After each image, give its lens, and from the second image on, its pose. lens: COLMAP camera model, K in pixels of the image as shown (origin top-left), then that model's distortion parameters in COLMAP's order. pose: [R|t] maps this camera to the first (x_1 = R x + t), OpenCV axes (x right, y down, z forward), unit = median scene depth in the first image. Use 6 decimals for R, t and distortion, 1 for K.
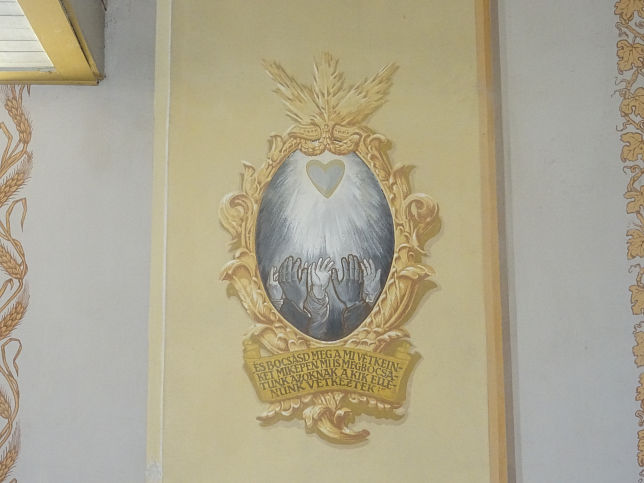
lens RADIAL K [[1312.6, 0, 322.0], [0, 1312.6, 241.3], [0, 0, 1]] dist [-0.057294, 0.000000]
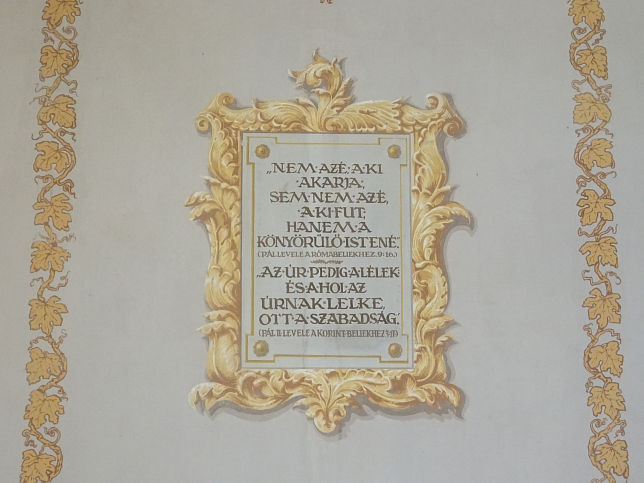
lens RADIAL K [[1312.6, 0, 322.0], [0, 1312.6, 241.6], [0, 0, 1]] dist [-0.057294, 0.000000]
pose [[0.999908, 0.010120, 0.009046, 0.431395], [-0.010015, 0.999883, -0.011575, 0.000088], [-0.009162, 0.011483, 0.999892, 0.032970]]
